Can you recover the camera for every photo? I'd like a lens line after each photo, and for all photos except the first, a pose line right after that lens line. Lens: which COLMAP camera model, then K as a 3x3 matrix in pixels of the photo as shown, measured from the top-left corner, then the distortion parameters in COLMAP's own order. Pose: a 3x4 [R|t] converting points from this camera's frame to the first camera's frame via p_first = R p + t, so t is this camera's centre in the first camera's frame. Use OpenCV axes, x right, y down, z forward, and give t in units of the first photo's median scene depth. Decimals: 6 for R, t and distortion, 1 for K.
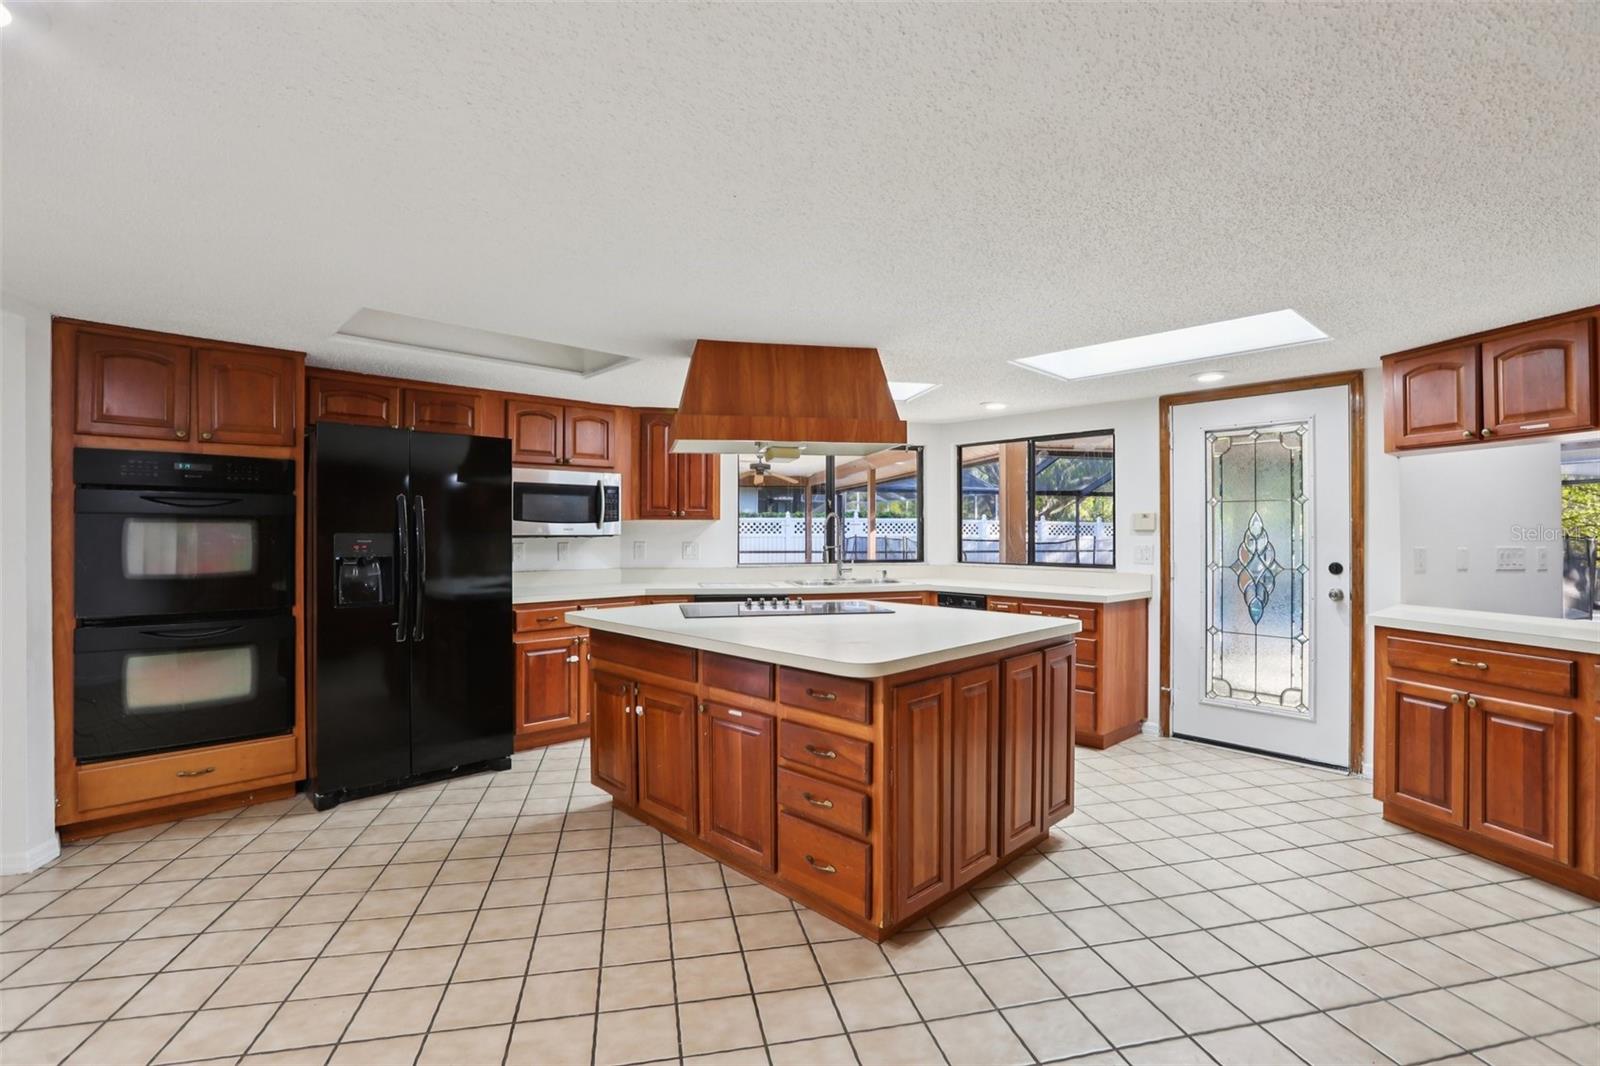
lens RADIAL K [[726.1, 0, 792.0], [0, 726.1, 527.9], [0, 0, 1]] dist [-0.046012, 0.012820]
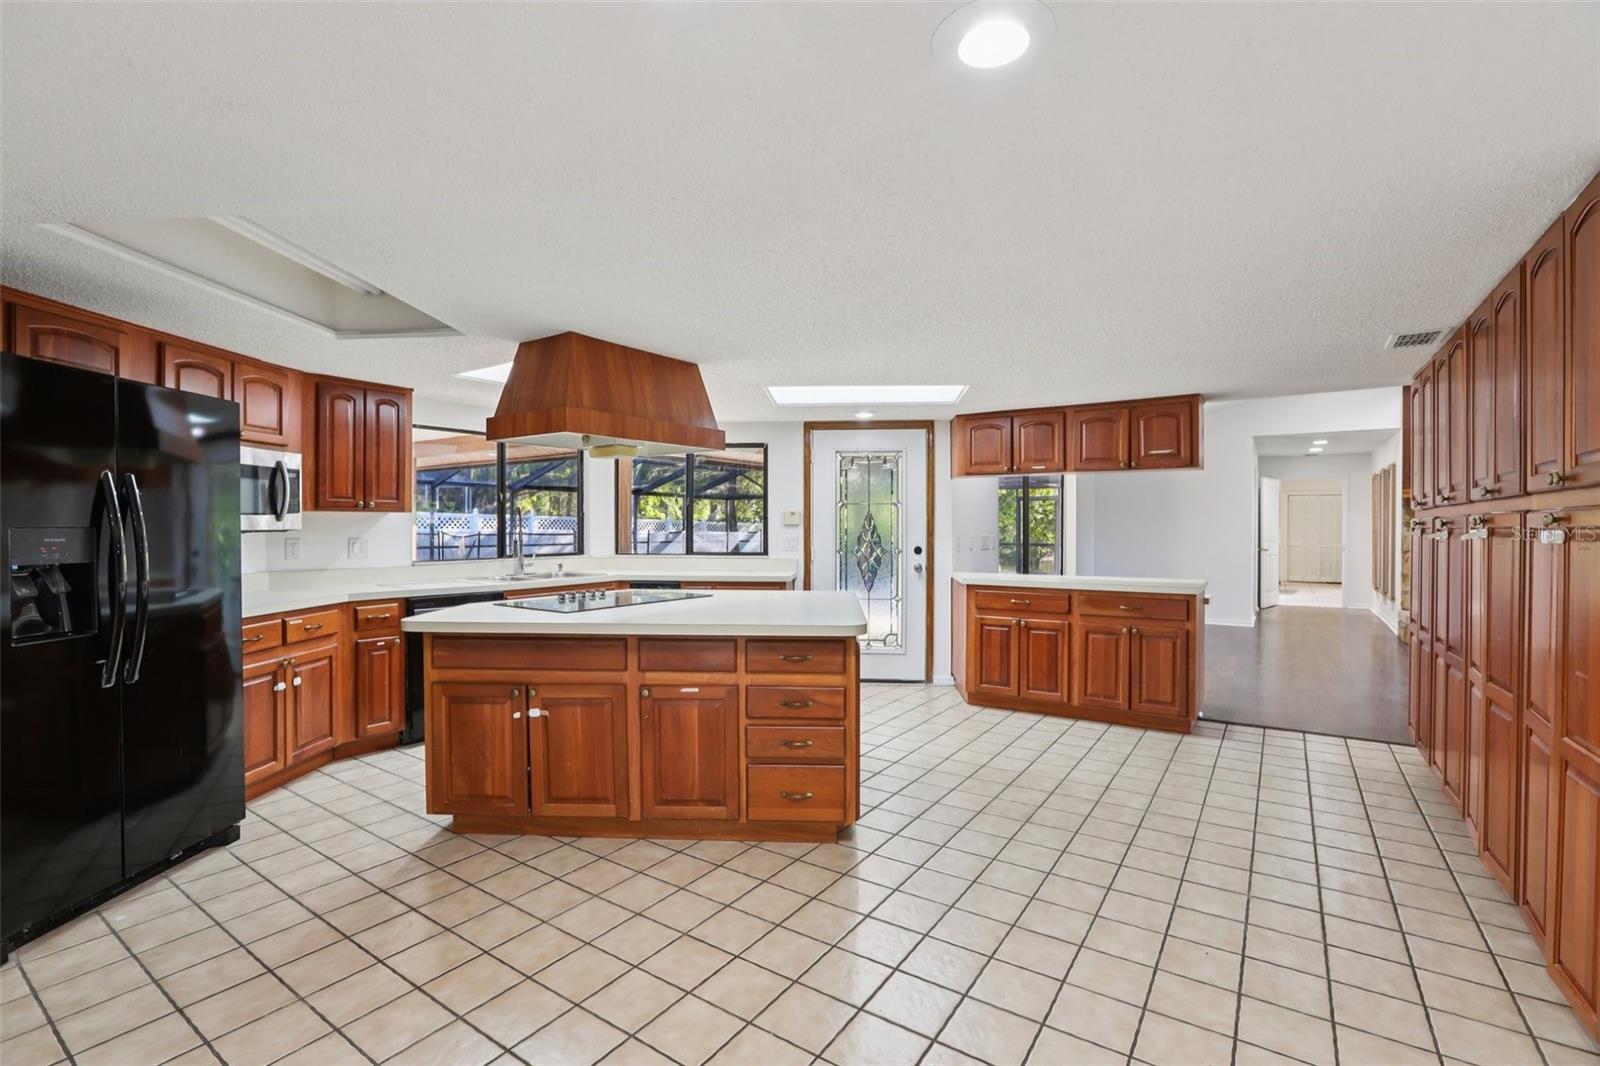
lens RADIAL K [[726.1, 0, 788.5], [0, 726.1, 530.2], [0, 0, 1]] dist [-0.046012, 0.012820]
pose [[0.730370, -0.004354, 0.683038, -0.514493], [-0.003533, 0.999942, 0.010152, 0.000200], [-0.683042, -0.009828, 0.730313, 0.067488]]
